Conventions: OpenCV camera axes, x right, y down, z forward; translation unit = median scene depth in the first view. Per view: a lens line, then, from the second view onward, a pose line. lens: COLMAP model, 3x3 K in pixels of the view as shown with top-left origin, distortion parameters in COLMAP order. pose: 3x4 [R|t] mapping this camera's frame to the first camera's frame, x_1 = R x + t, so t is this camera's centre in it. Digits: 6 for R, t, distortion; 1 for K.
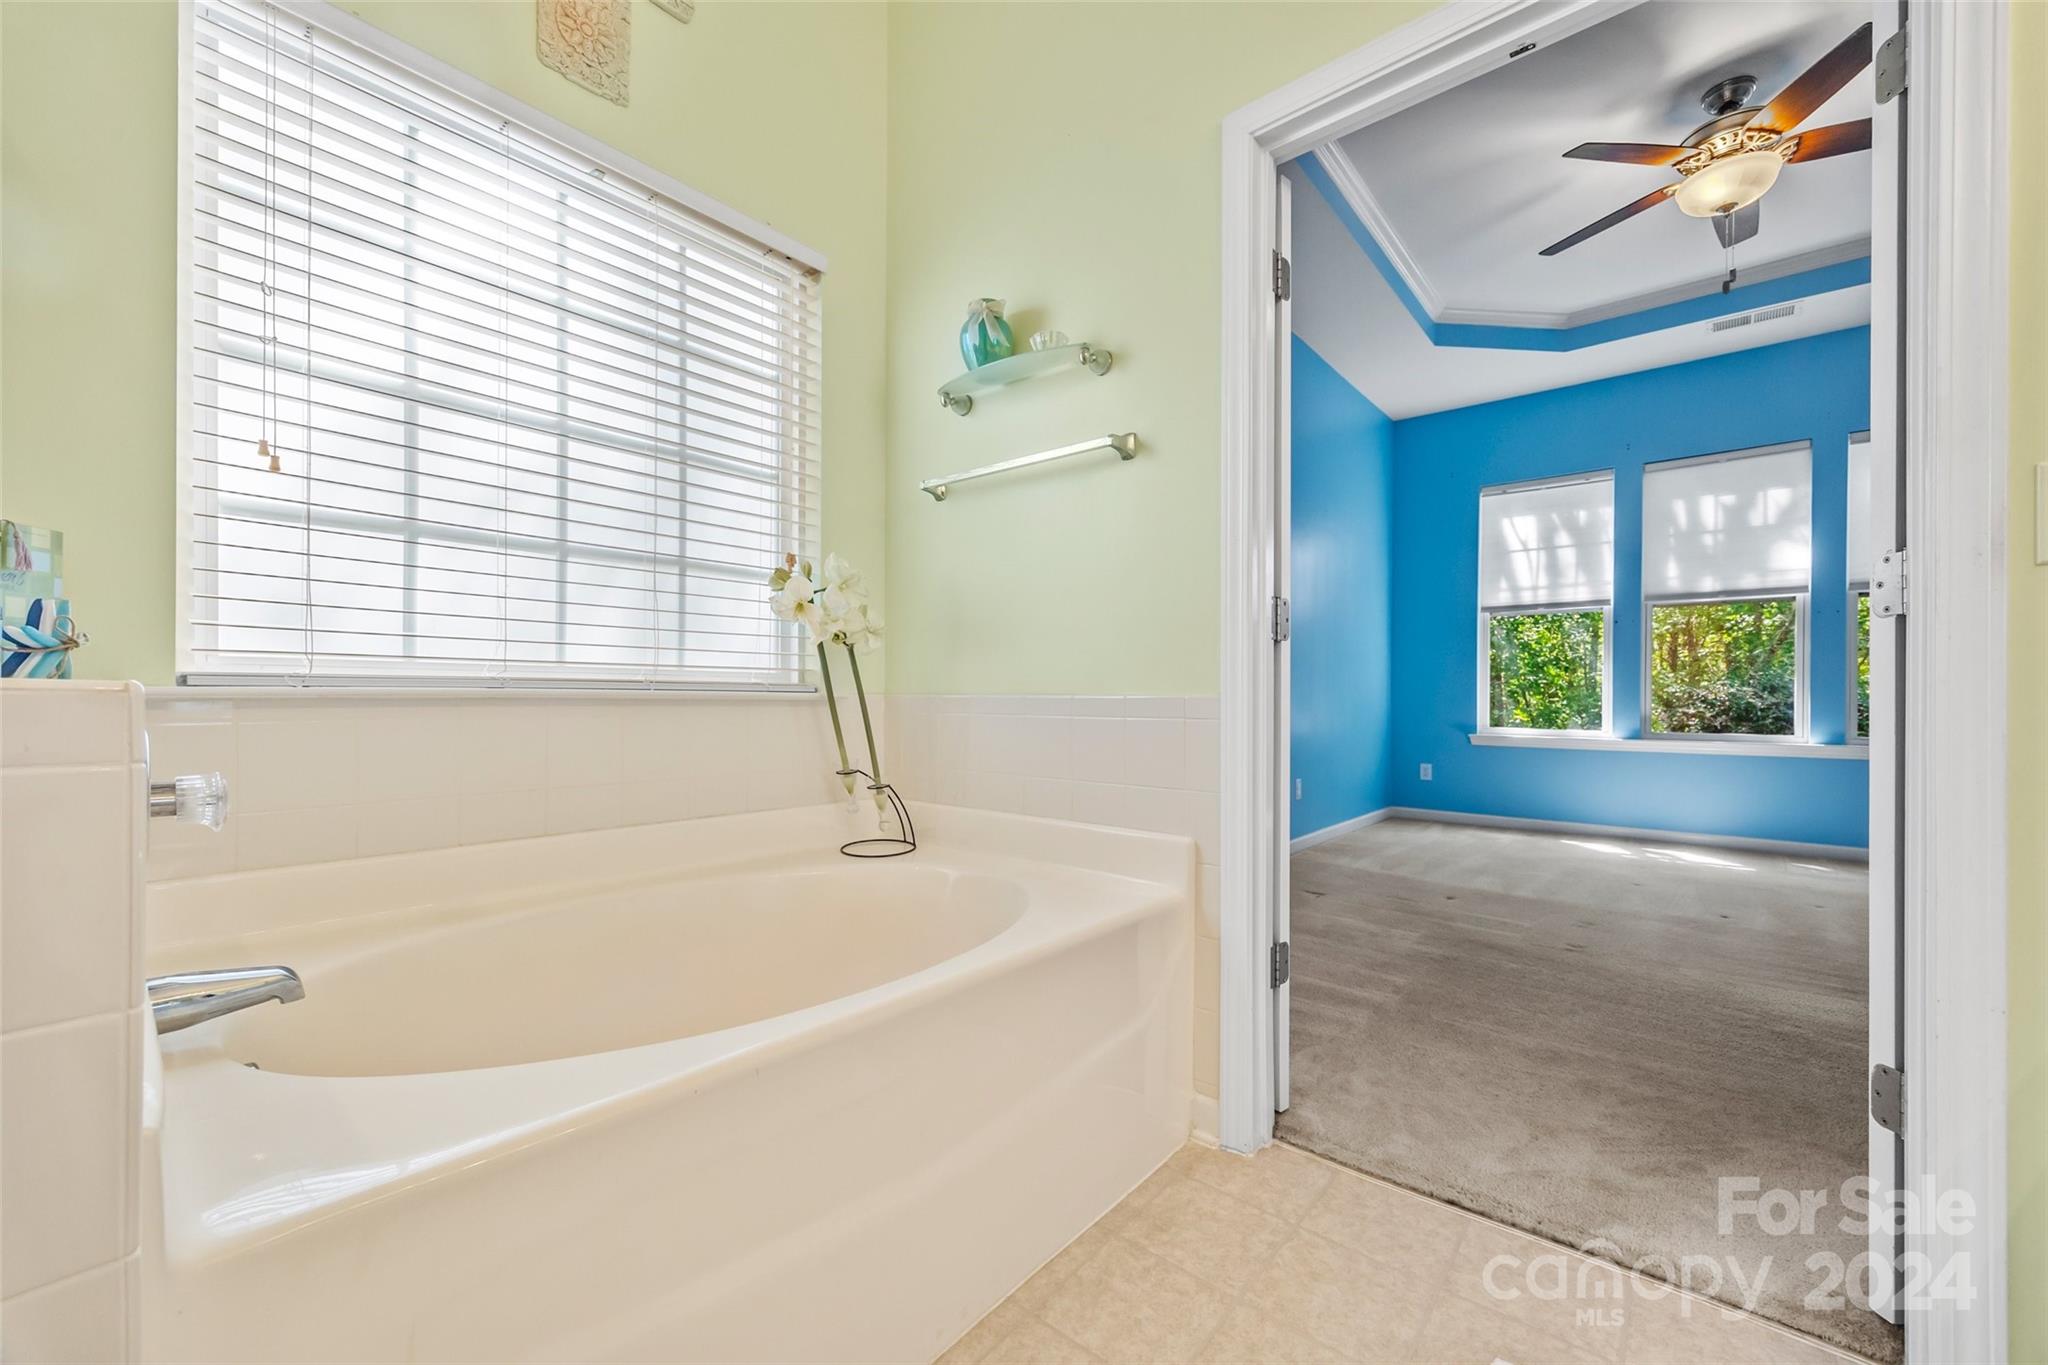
lens RADIAL K [[802.8, 0, 1029.8], [0, 802.8, 690.4], [0, 0, 1]] dist [-0.000137, -0.000259]
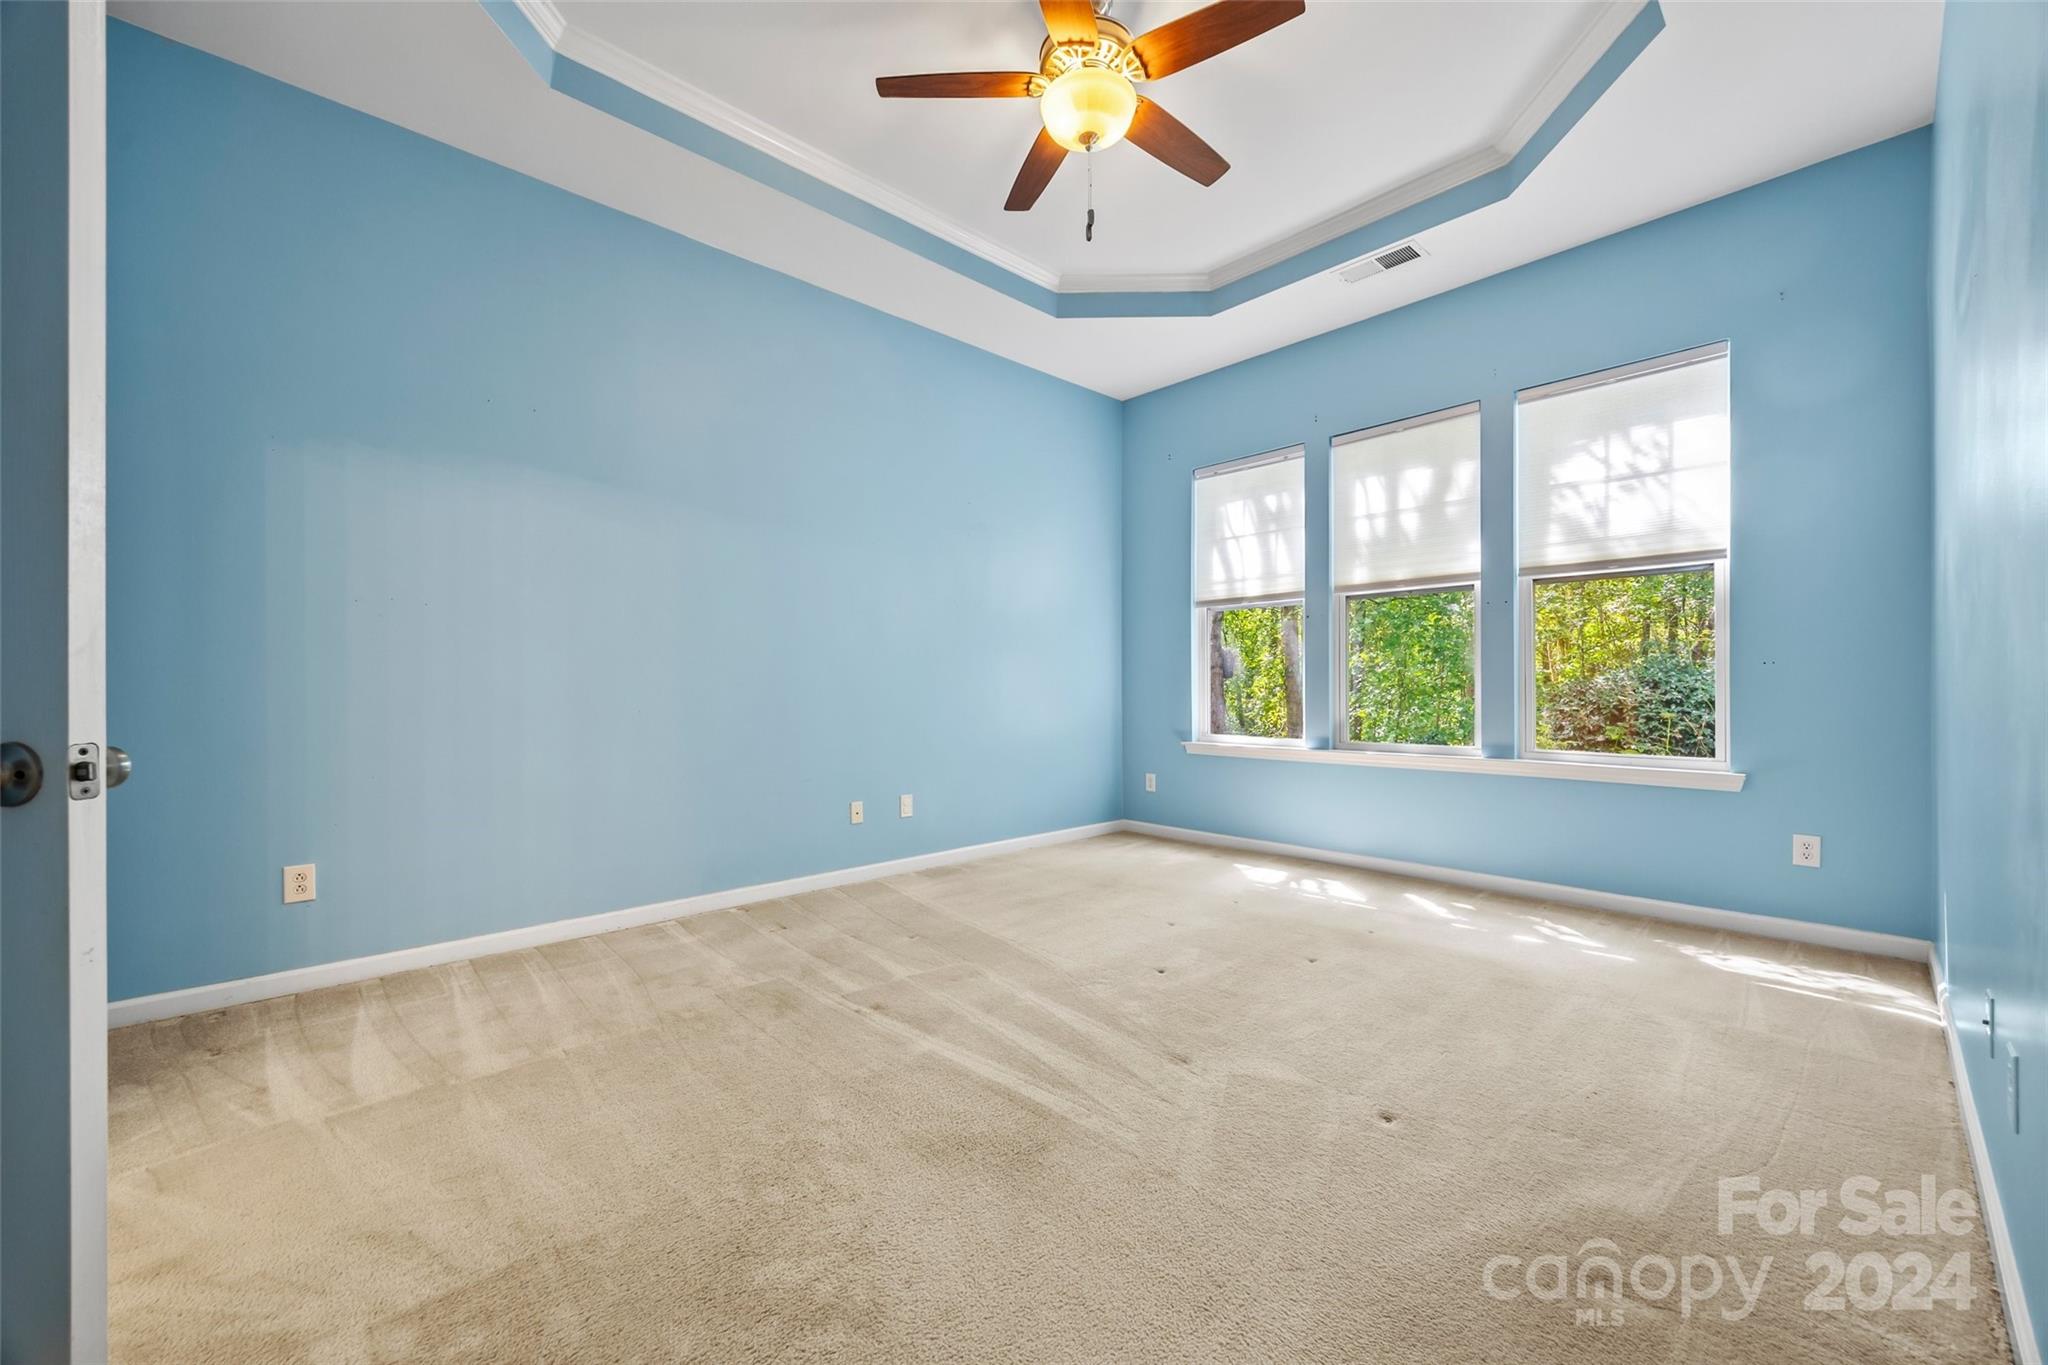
lens RADIAL K [[795.6, 0, 1024.7], [0, 795.6, 674.5], [0, 0, 1]] dist [0.000652, 0.000221]
pose [[0.992949, -0.010068, -0.118113, 0.504786], [0.008904, 0.999907, -0.010377, -0.014444], [0.118207, 0.009252, 0.992946, 0.090856]]
